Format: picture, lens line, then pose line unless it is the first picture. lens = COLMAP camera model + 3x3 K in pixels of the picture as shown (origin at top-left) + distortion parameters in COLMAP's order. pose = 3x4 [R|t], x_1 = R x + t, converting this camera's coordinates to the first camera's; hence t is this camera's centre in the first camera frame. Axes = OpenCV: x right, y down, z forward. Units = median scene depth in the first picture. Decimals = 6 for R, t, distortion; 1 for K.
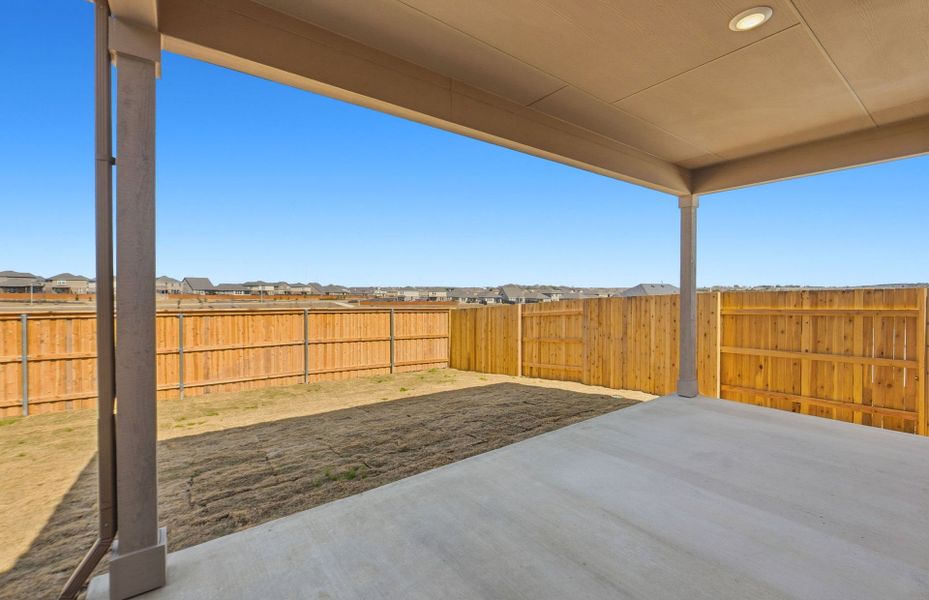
lens RADIAL K [[391.1, 0, 467.5], [0, 391.1, 291.1], [0, 0, 1]] dist [-0.002598, -0.000472]
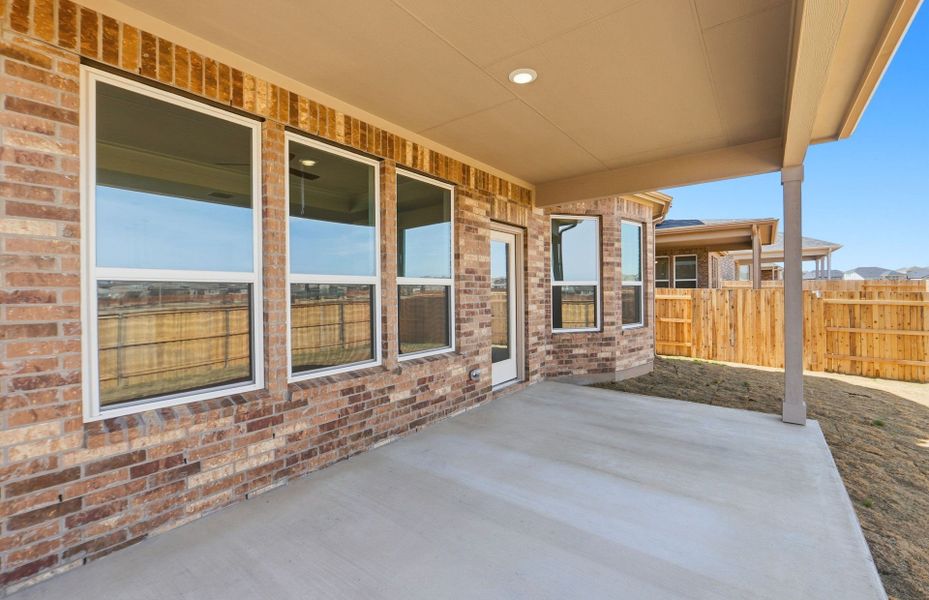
lens RADIAL K [[391.1, 0, 467.5], [0, 391.1, 291.1], [0, 0, 1]] dist [-0.002598, -0.000472]
pose [[-0.962037, 0.011078, -0.272695, 0.508824], [0.013073, 0.999899, -0.005501, -0.000461], [0.272607, -0.008857, -0.962085, 0.878562]]
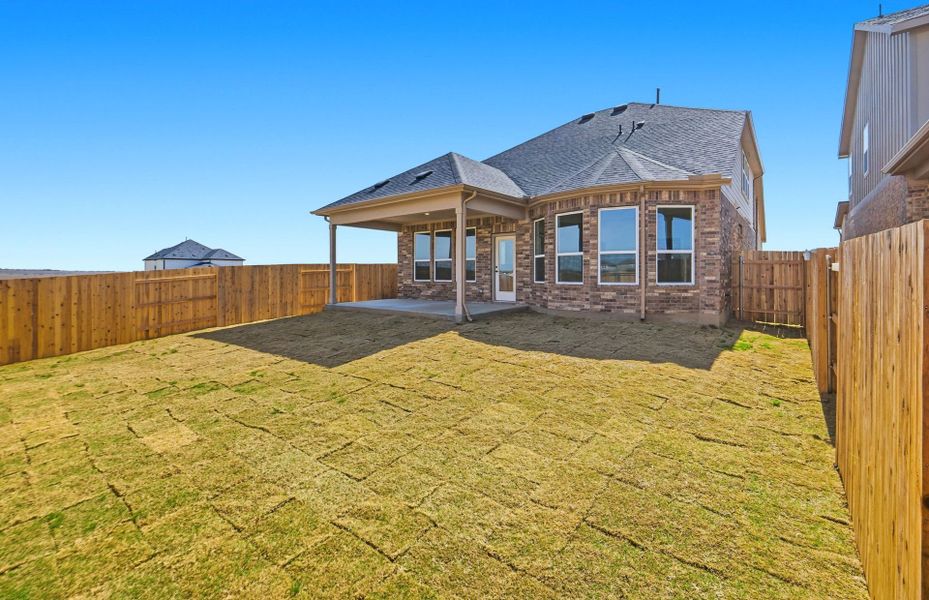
lens RADIAL K [[395.7, 0, 475.4], [0, 395.7, 272.2], [0, 0, 1]] dist [-0.000799, -0.000174]
pose [[-0.264983, 0.006273, 0.964233, -1.999489], [-0.001653, 0.999974, -0.006959, 0.073495], [-0.964252, -0.003438, -0.264966, 0.744873]]
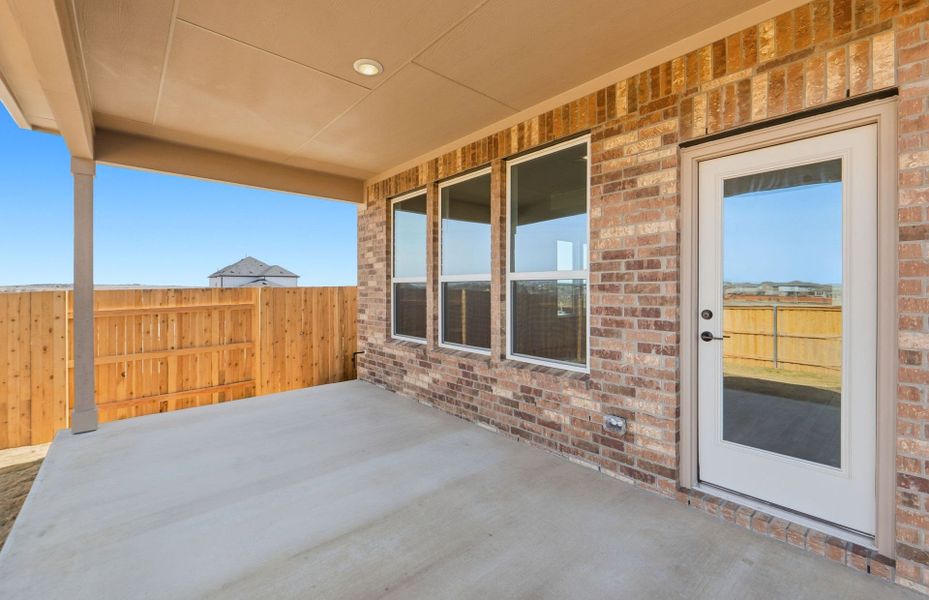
lens RADIAL K [[391.1, 0, 467.5], [0, 391.1, 291.1], [0, 0, 1]] dist [-0.002598, -0.000472]
pose [[-0.084645, -0.002751, 0.996407, -0.211925], [-0.003403, 0.999991, 0.002472, -0.000511], [-0.996405, -0.003182, -0.084653, 0.322886]]
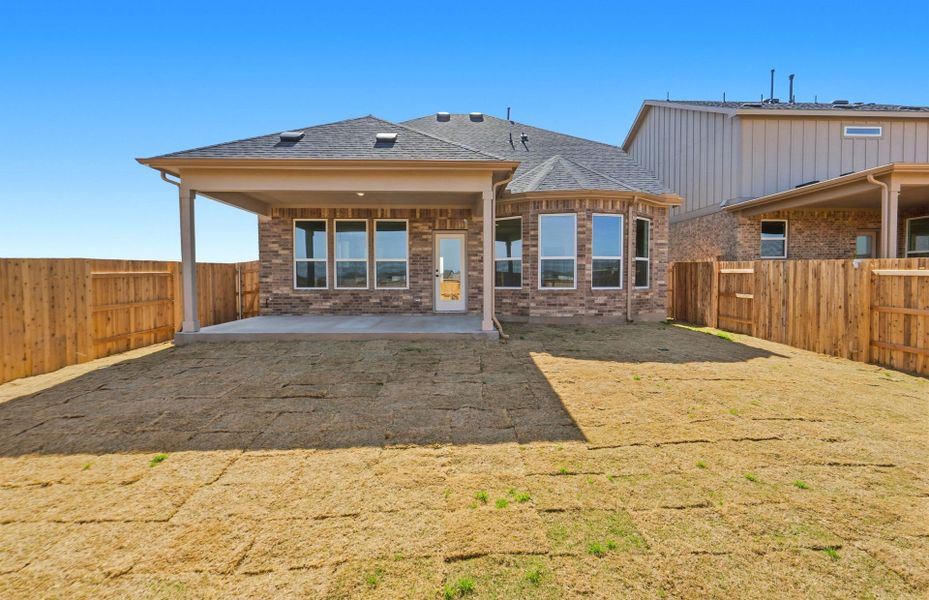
lens RADIAL K [[391.1, 0, 467.5], [0, 391.1, 291.1], [0, 0, 1]] dist [-0.002598, -0.000472]
pose [[-0.820278, -0.013963, 0.571794, -0.998811], [0.000643, 0.999679, 0.025334, 0.078664], [-0.571965, 0.021149, -0.820006, 1.490634]]
